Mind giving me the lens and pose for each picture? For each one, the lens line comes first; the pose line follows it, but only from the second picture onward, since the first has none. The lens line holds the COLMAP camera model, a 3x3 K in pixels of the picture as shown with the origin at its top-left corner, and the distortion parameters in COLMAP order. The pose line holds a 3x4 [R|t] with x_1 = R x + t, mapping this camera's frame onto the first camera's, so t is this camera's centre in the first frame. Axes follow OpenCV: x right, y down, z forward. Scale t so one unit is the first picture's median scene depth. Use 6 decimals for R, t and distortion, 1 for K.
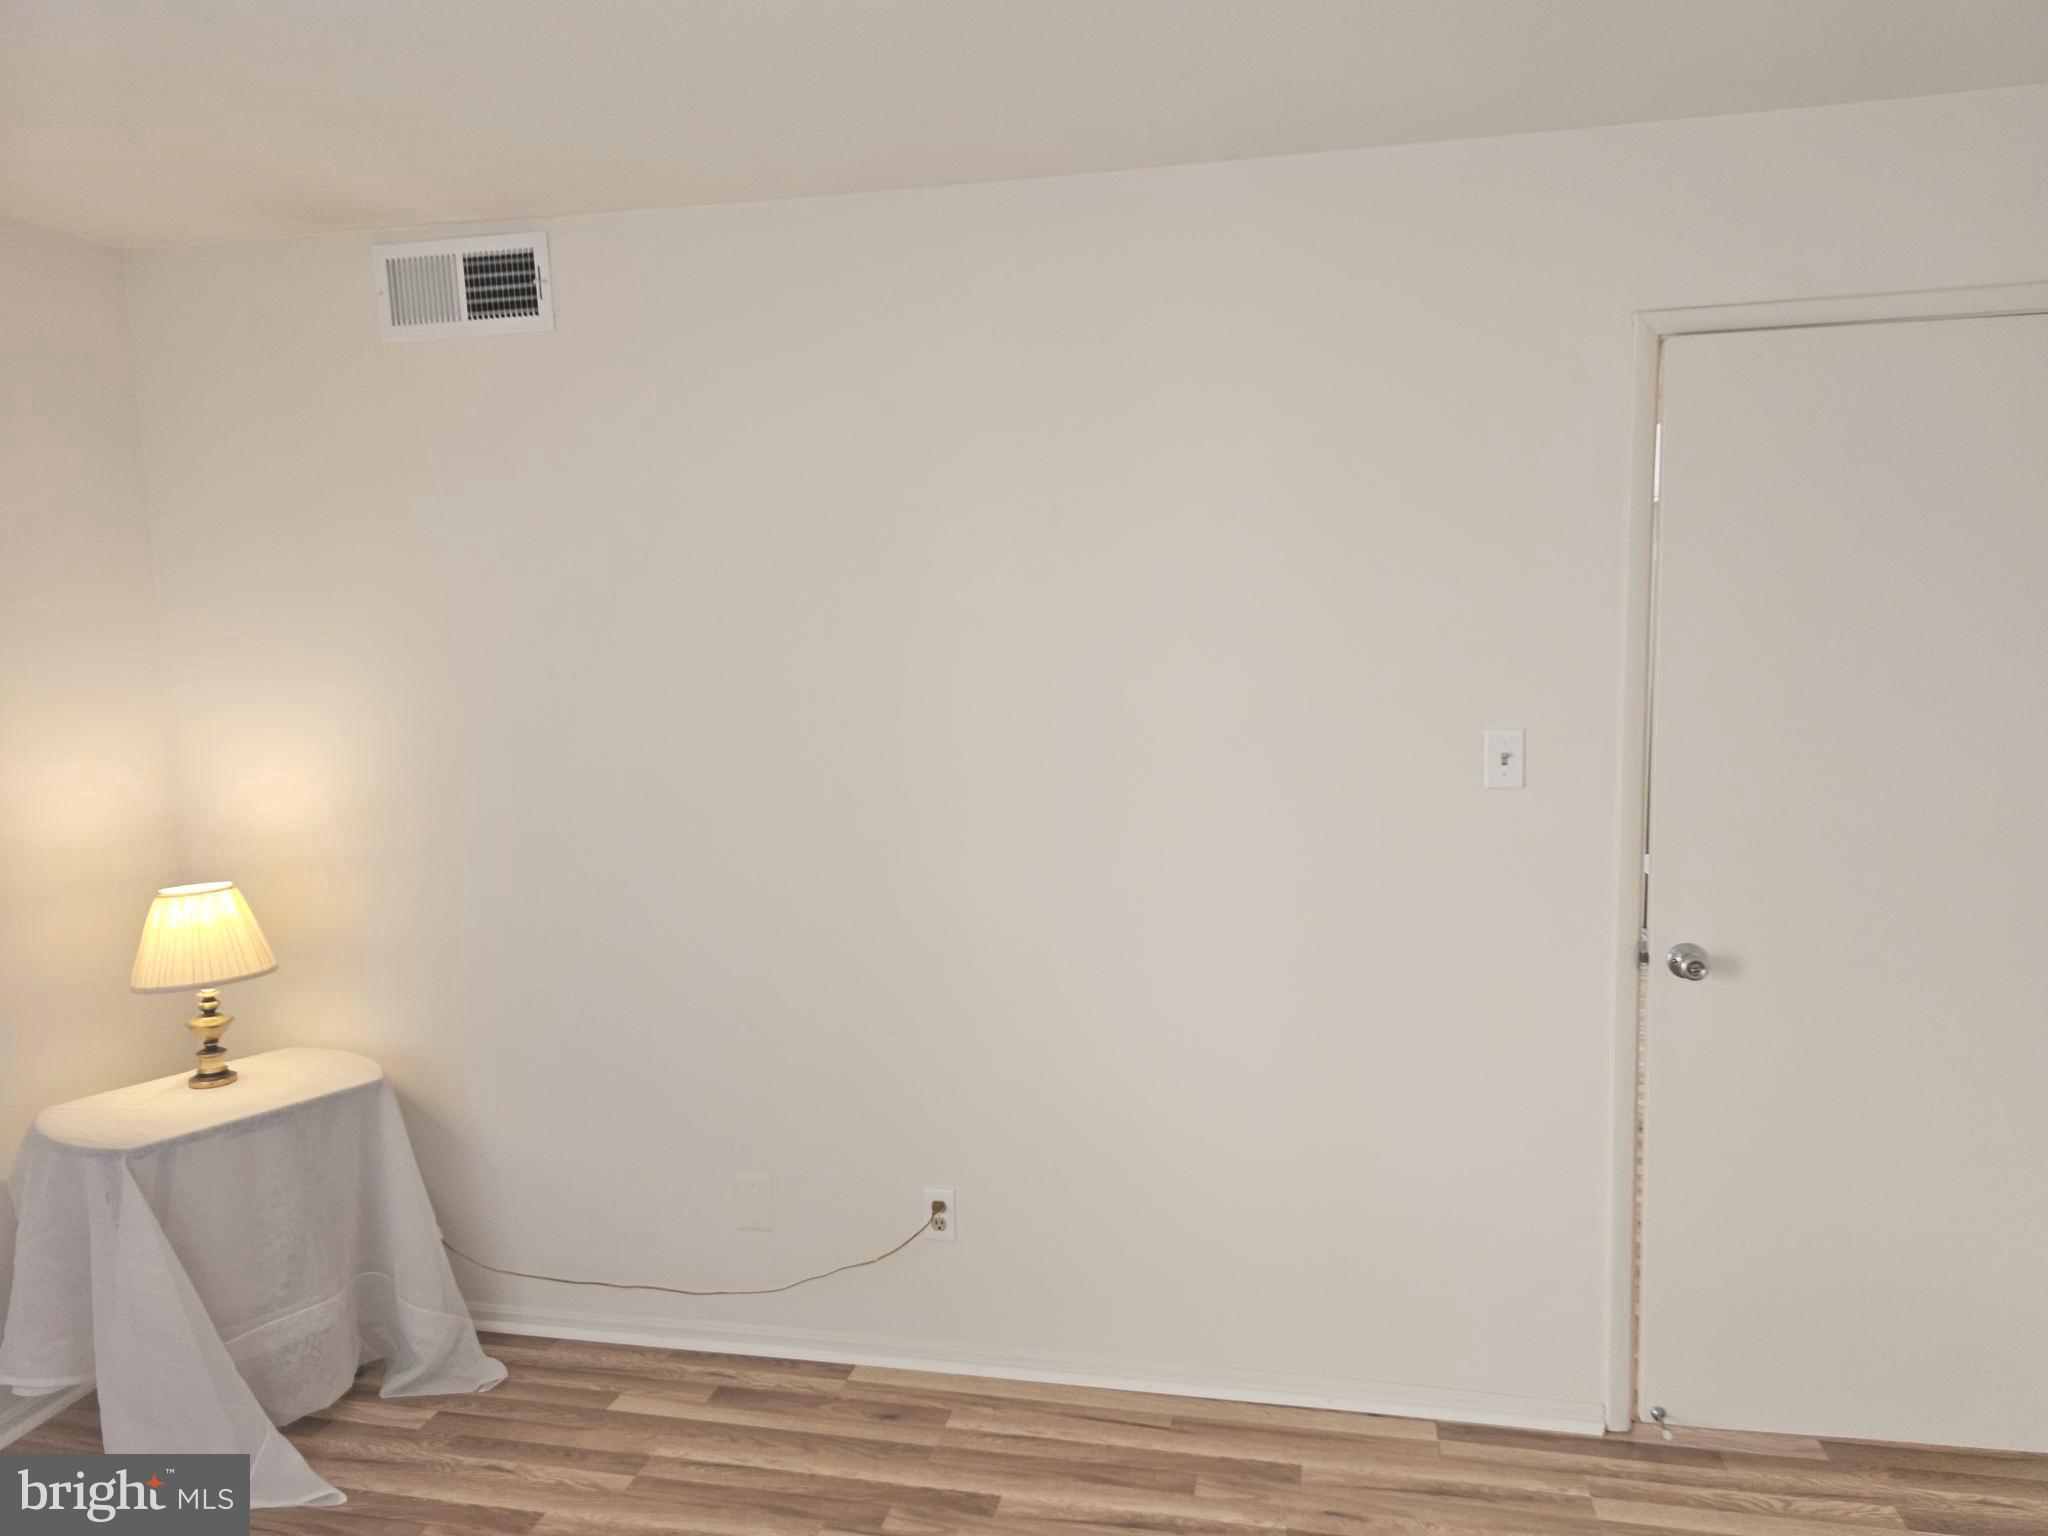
lens RADIAL K [[1373.8, 0, 1029.8], [0, 1373.8, 762.5], [0, 0, 1]] dist [0.047396, -0.030784]
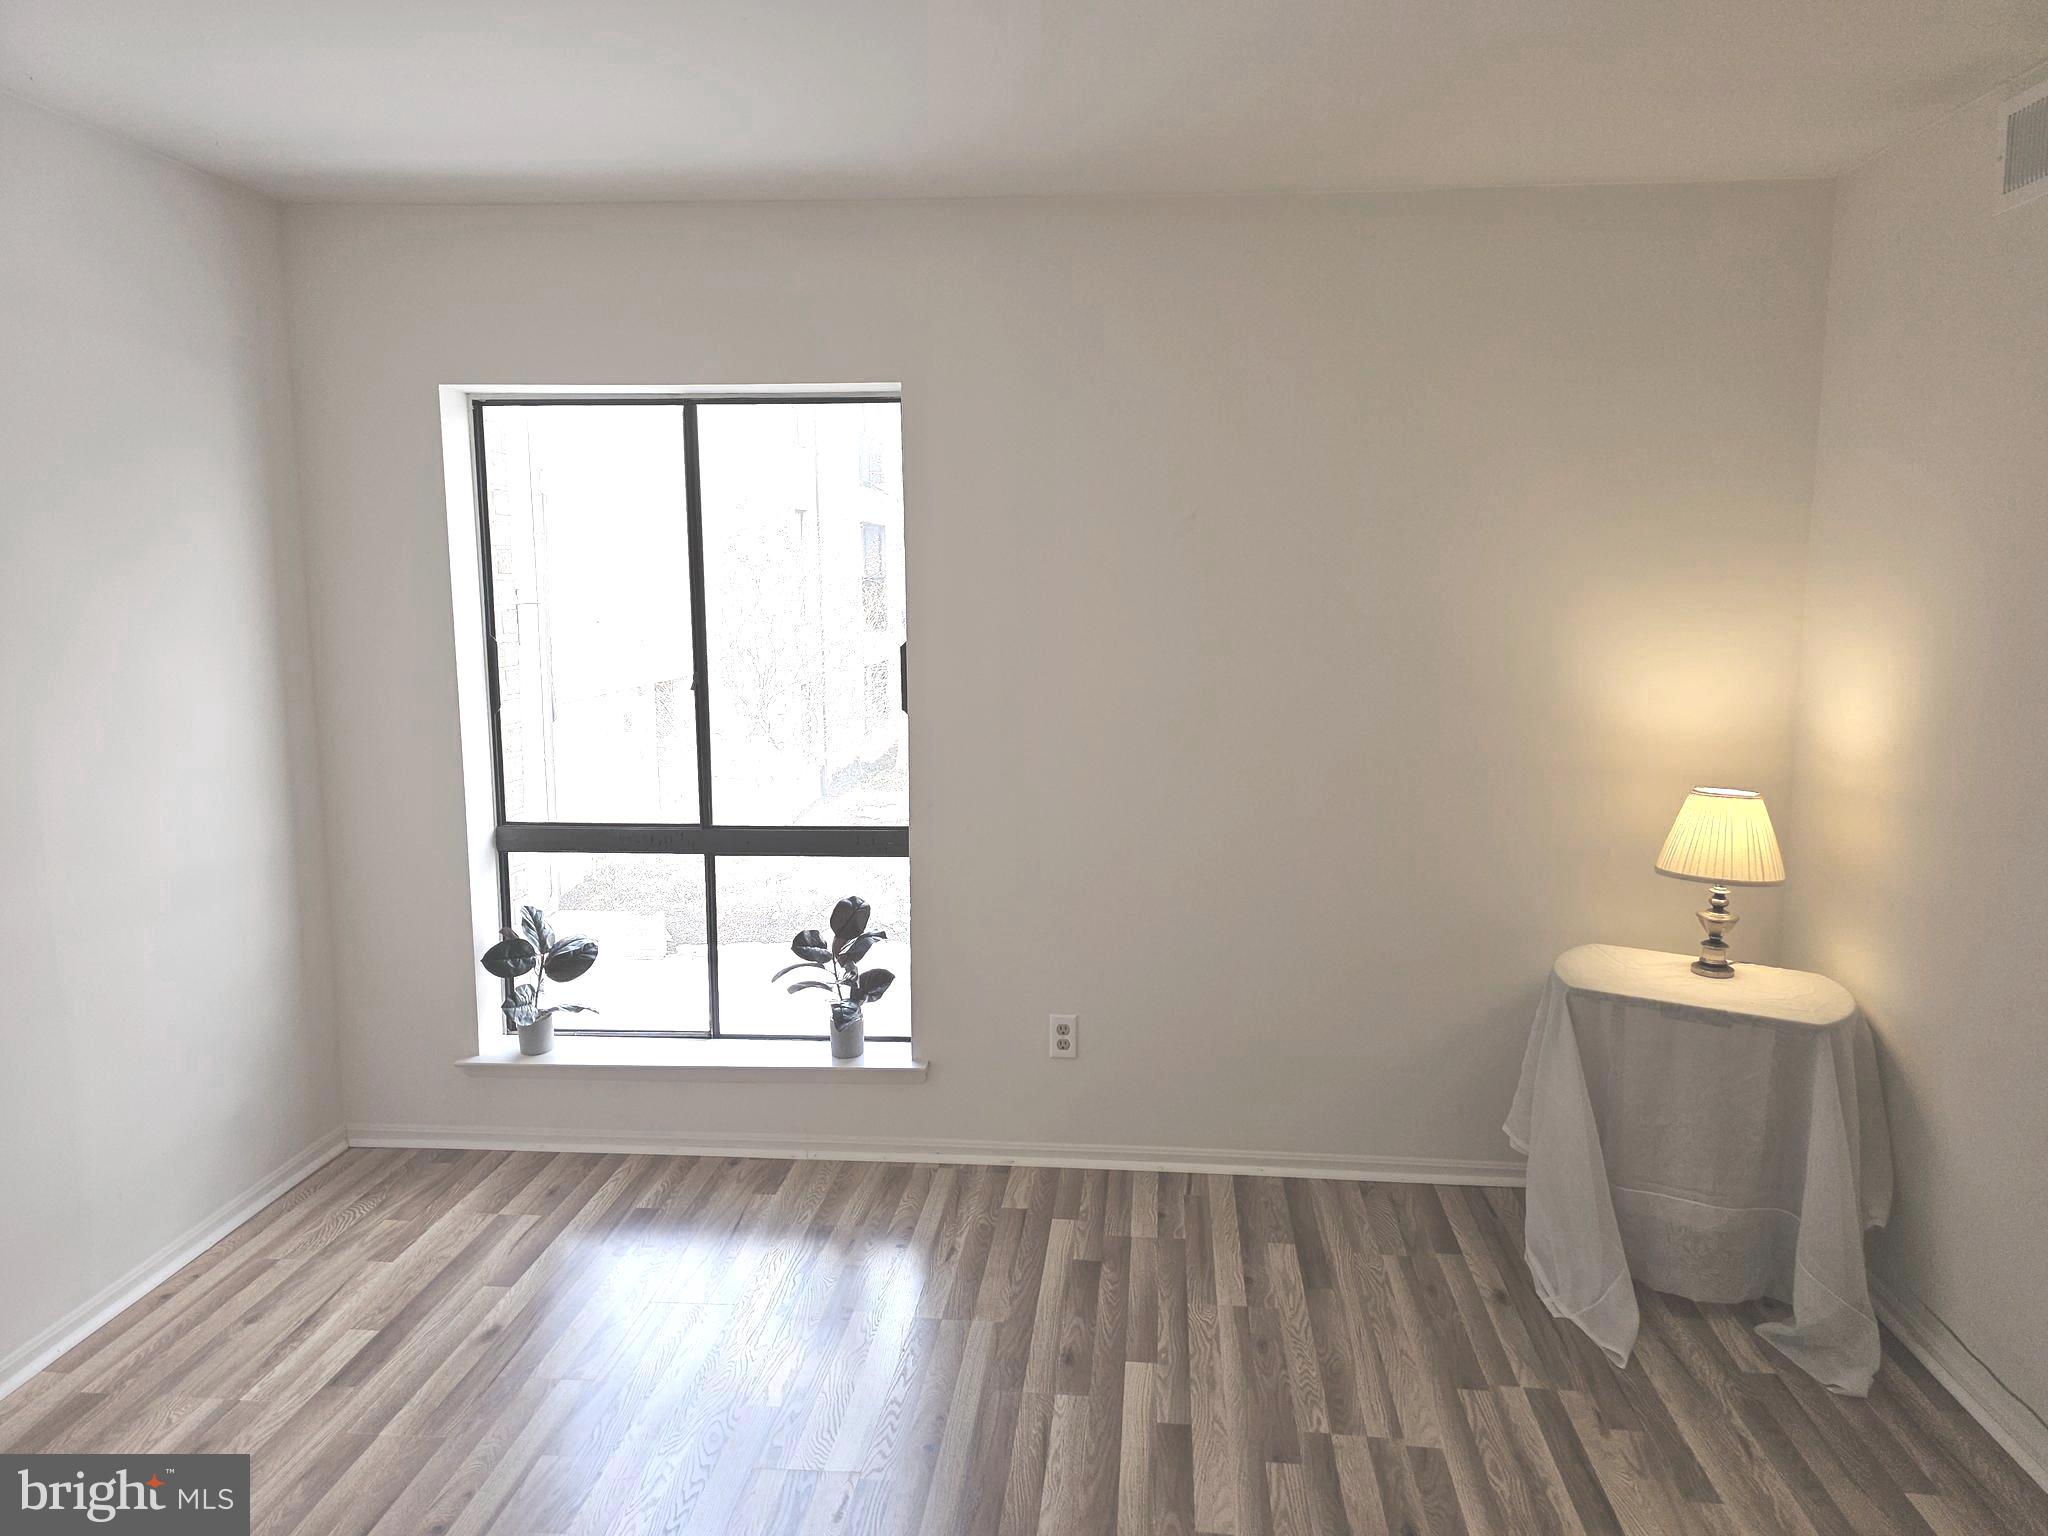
lens RADIAL K [[1373.8, 0, 1031.1], [0, 1373.8, 755.6], [0, 0, 1]] dist [0.047396, -0.030784]
pose [[0.115752, 0.156148, -0.980928, 0.390826], [-0.102273, 0.984191, 0.144599, -0.037581], [0.987999, 0.083585, 0.129891, 0.338300]]
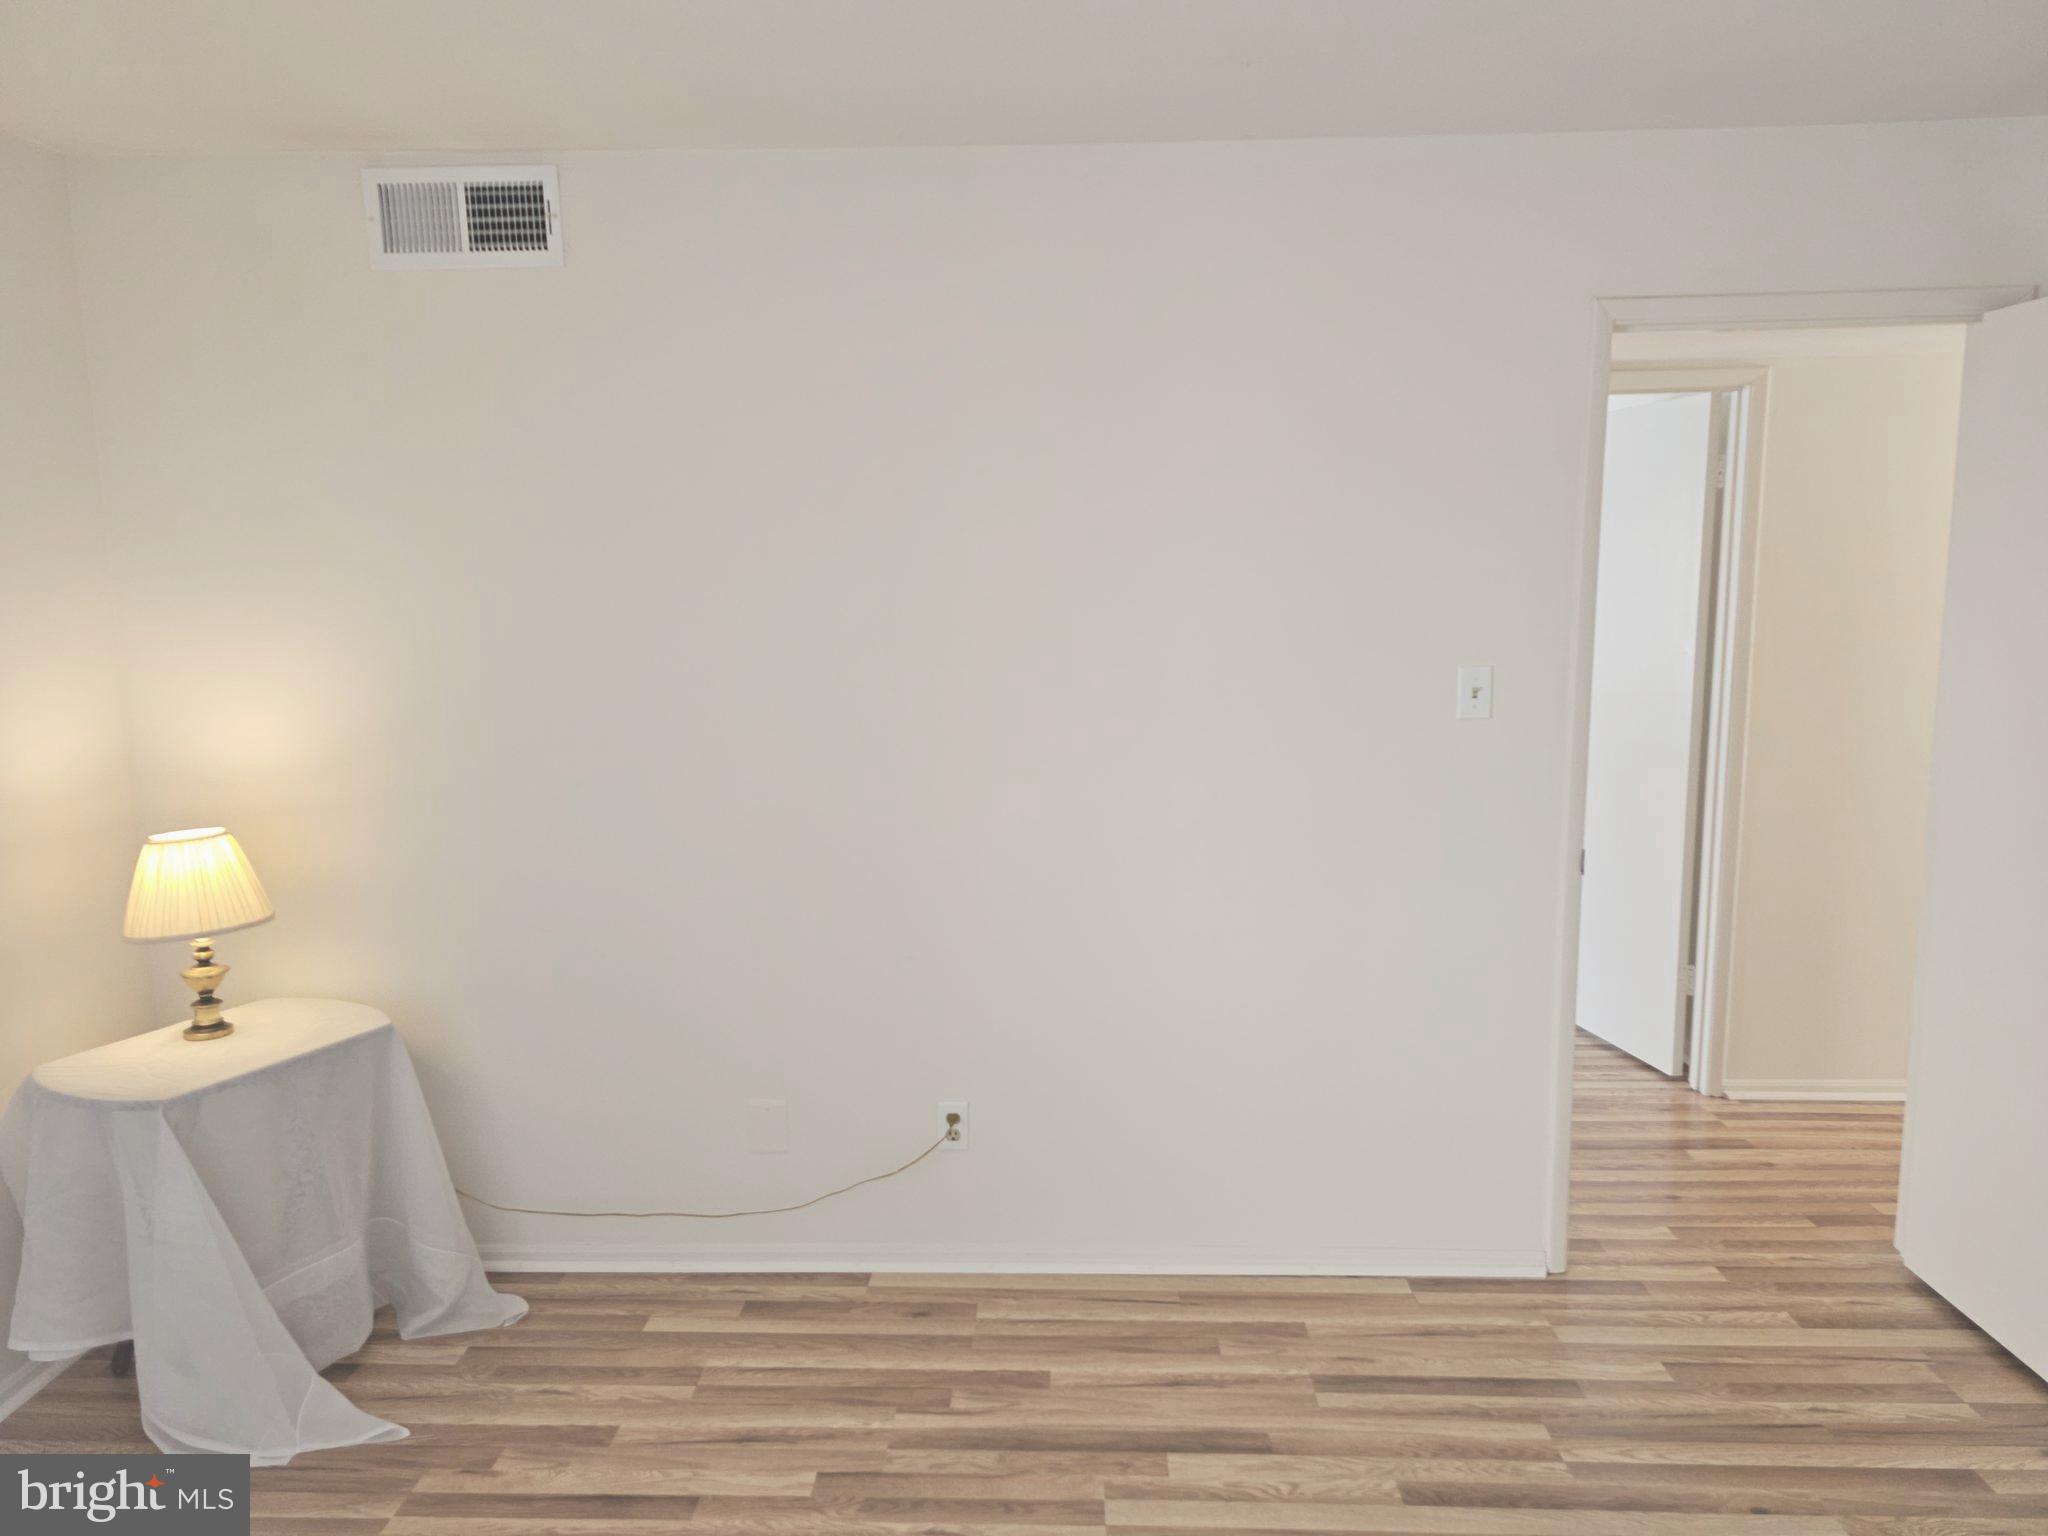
lens RADIAL K [[1373.8, 0, 1008.8], [0, 1373.8, 760.1], [0, 0, 1]] dist [0.047396, -0.030784]
pose [[0.984938, -0.012349, 0.172465, -0.209775], [0.007171, 0.999506, 0.030616, 0.013947], [-0.172758, -0.028918, 0.984540, -0.045104]]
